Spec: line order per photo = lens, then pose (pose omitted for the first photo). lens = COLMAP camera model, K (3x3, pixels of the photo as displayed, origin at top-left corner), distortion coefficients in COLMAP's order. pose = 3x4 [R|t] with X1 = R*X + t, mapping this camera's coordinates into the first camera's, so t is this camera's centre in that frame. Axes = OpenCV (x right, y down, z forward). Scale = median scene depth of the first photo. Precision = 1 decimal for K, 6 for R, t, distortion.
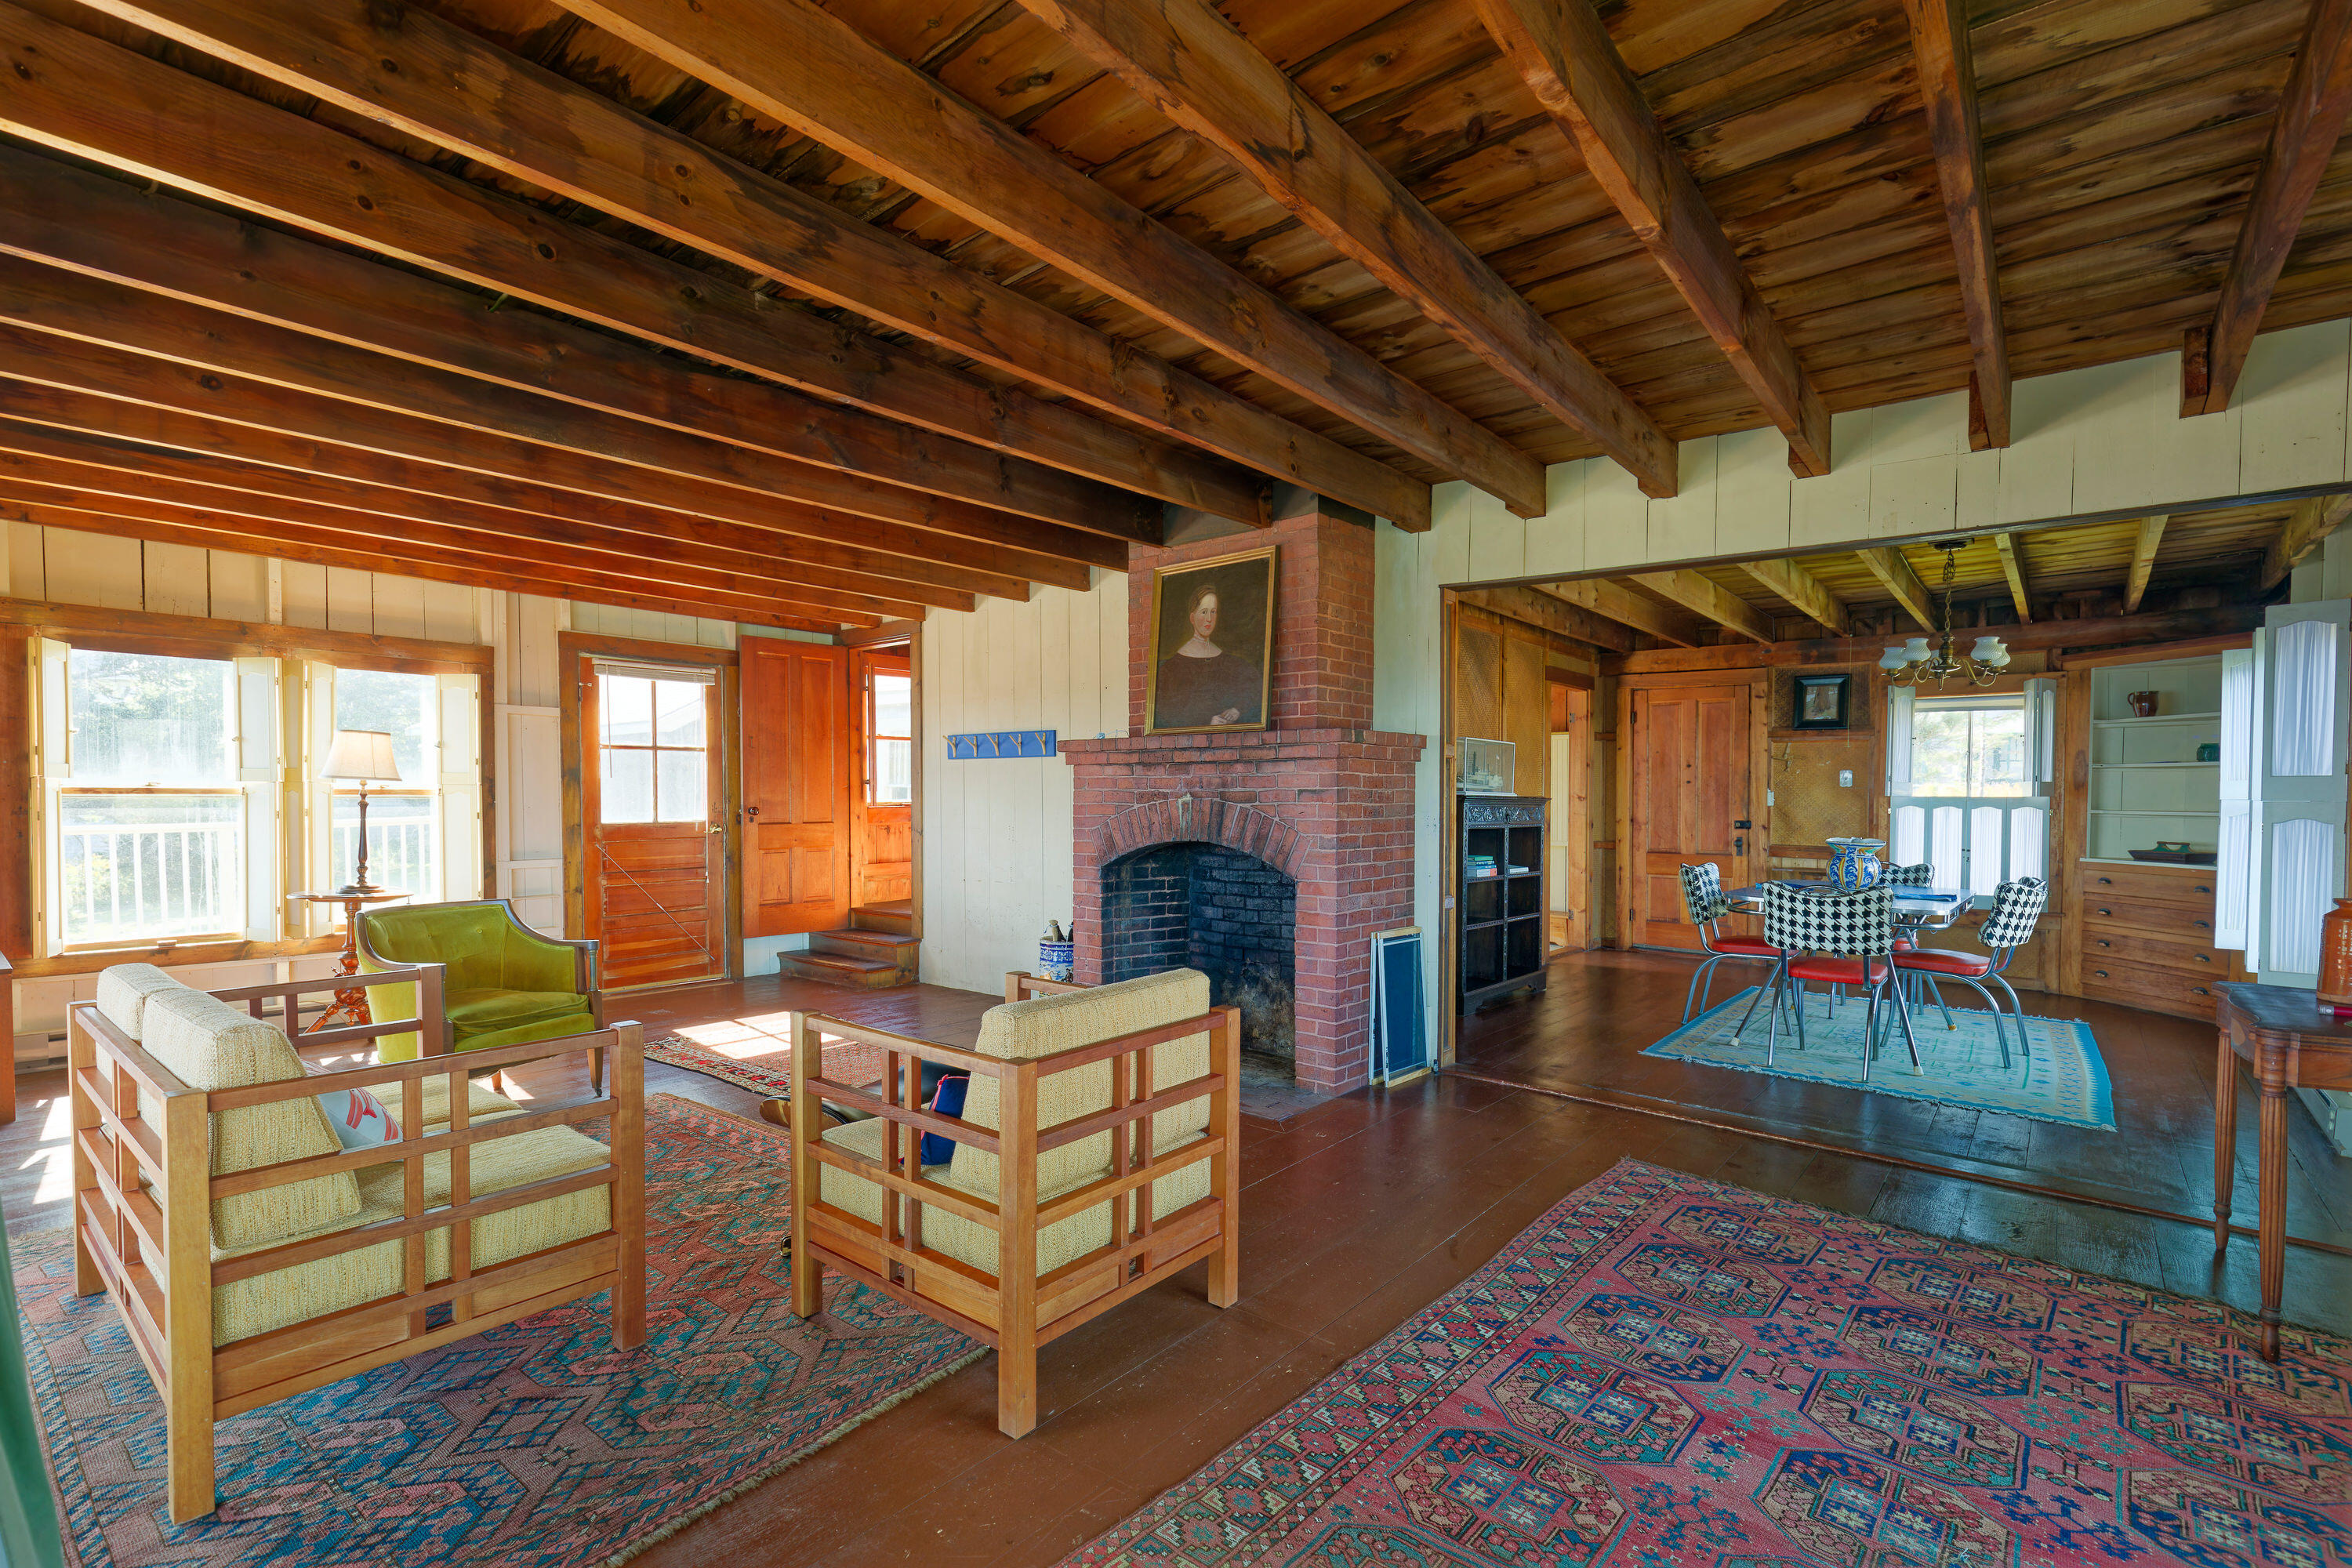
lens RADIAL K [[1047.8, 0, 1178.7], [0, 1047.8, 828.4], [0, 0, 1]] dist [0.000721, 0.001430]
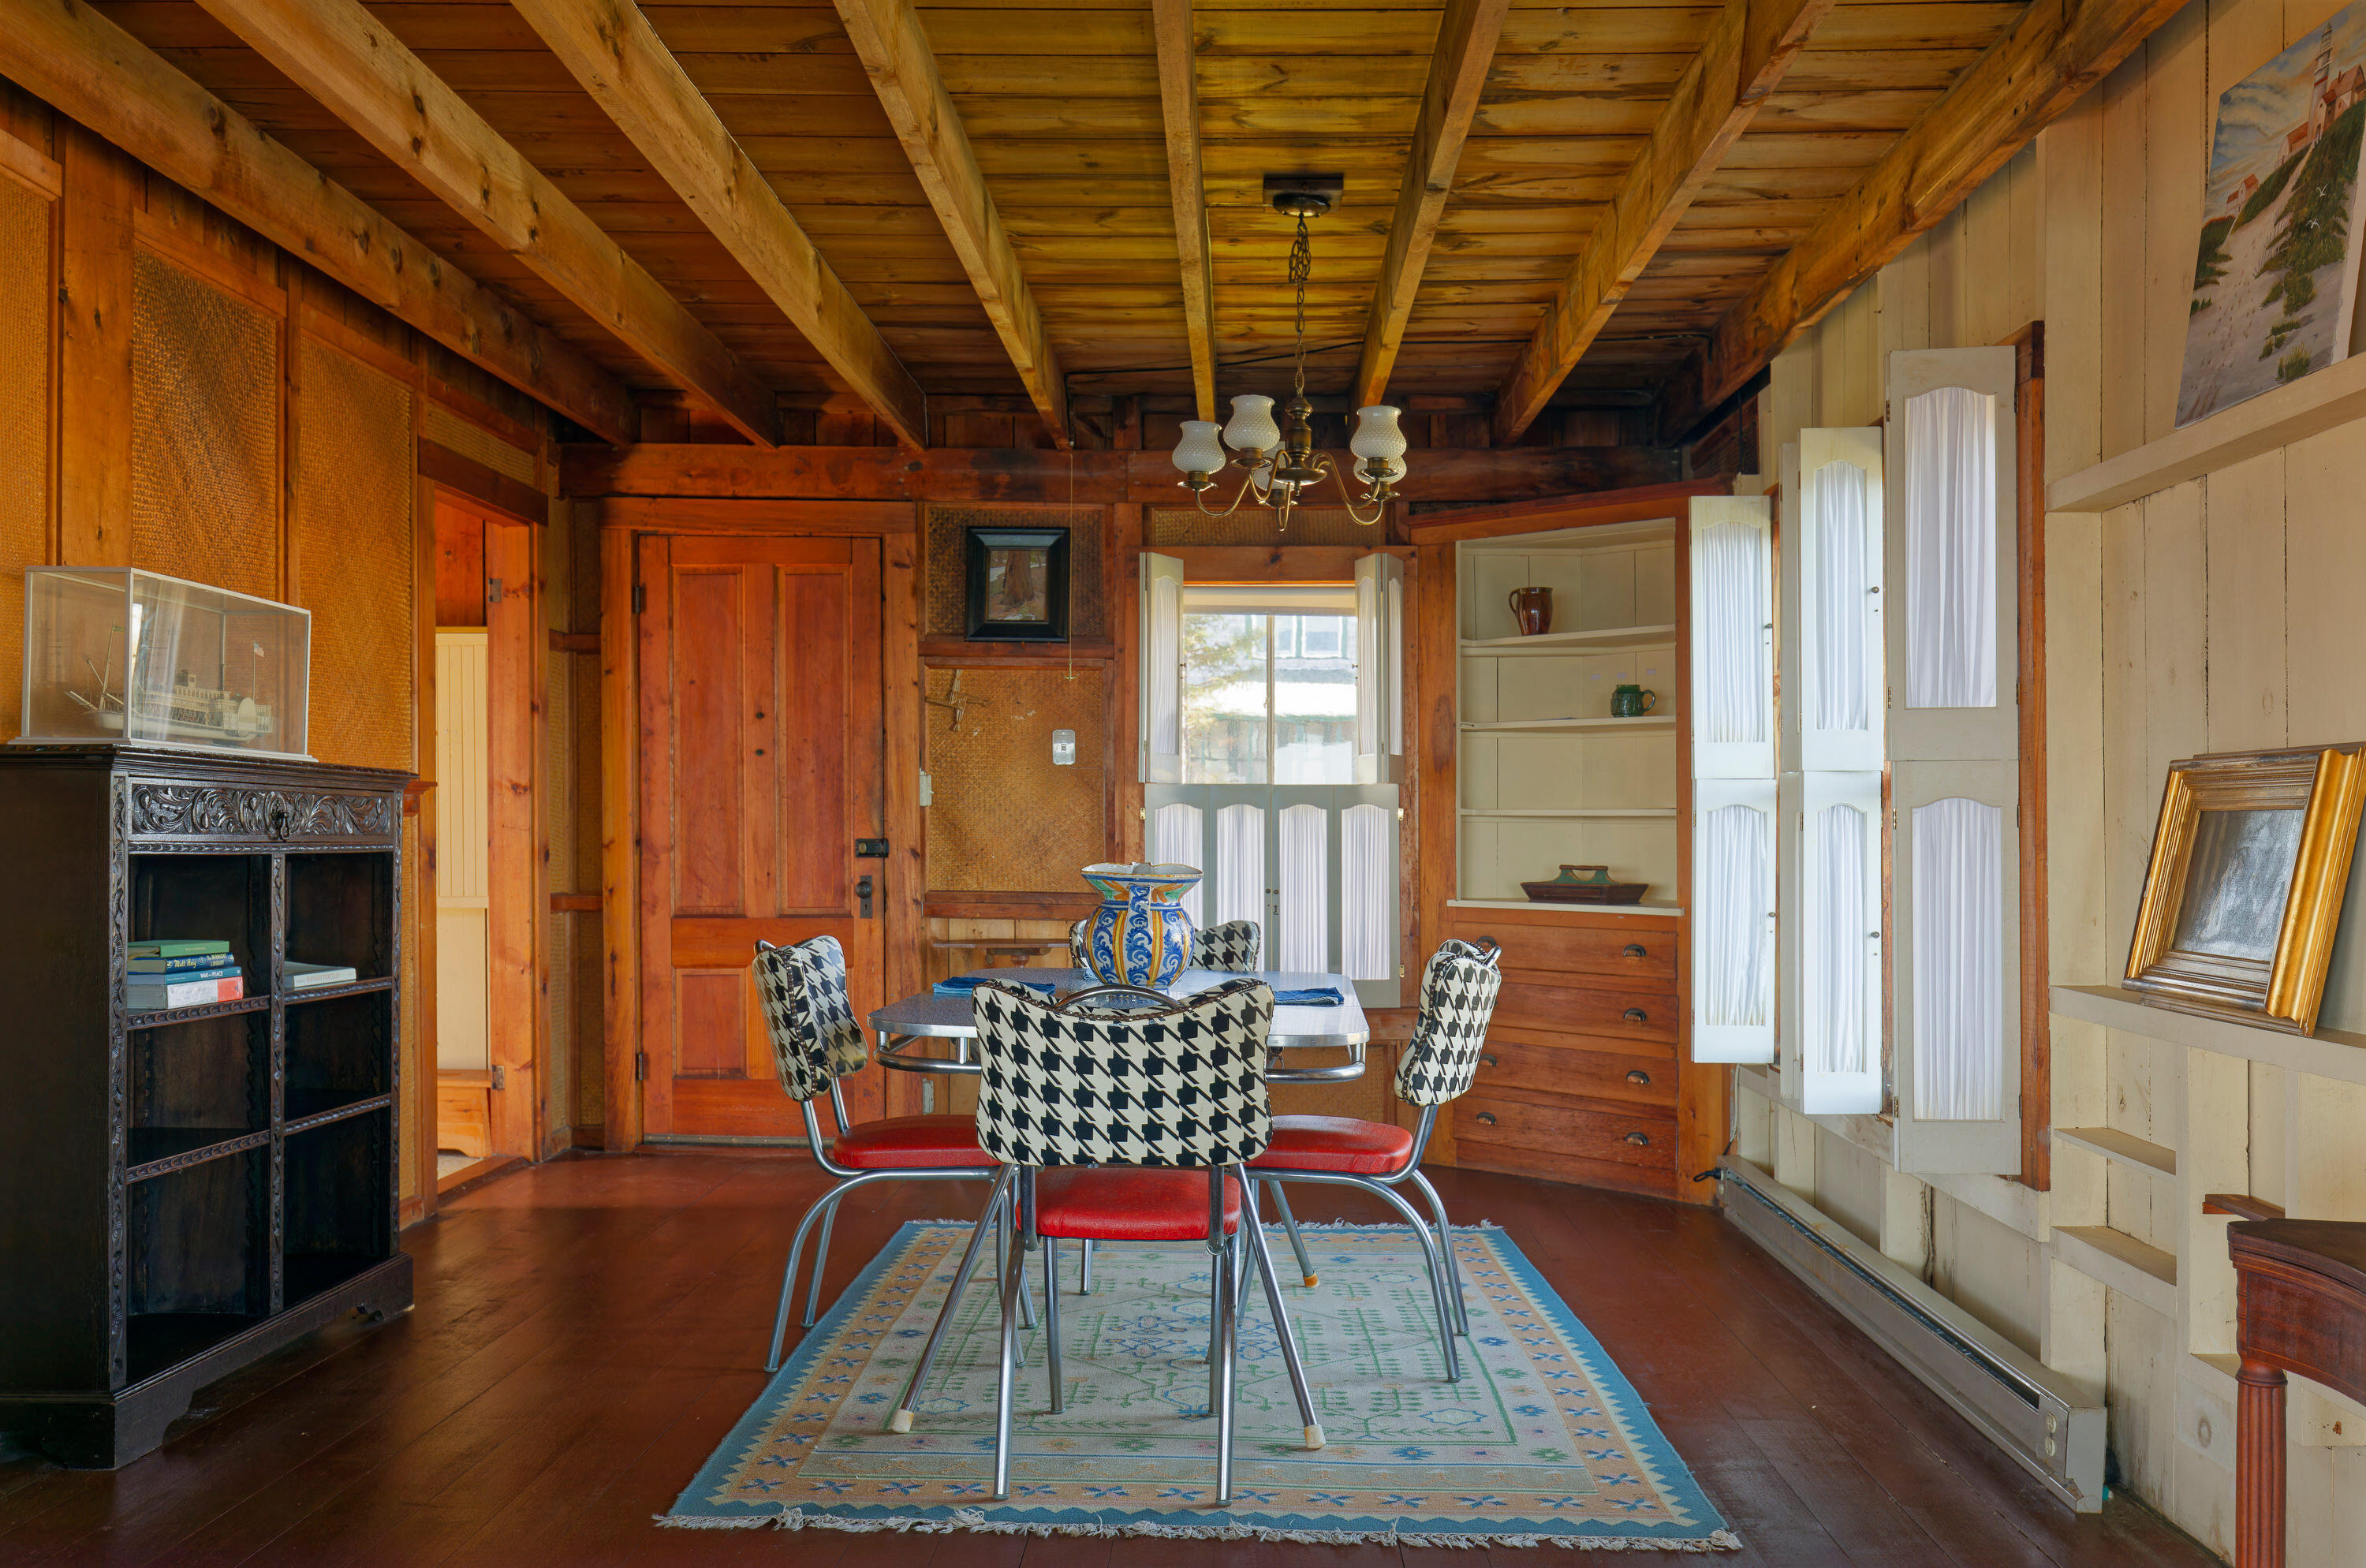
lens RADIAL K [[2070.8, 0, 1184.0], [0, 2070.8, 796.1], [0, 0, 1]] dist [-0.010974, -0.010548]
pose [[0.788510, 0.003932, 0.615009, 0.116238], [0.021213, 0.999211, -0.033585, 0.008027], [-0.614656, 0.039528, 0.787804, 0.258645]]
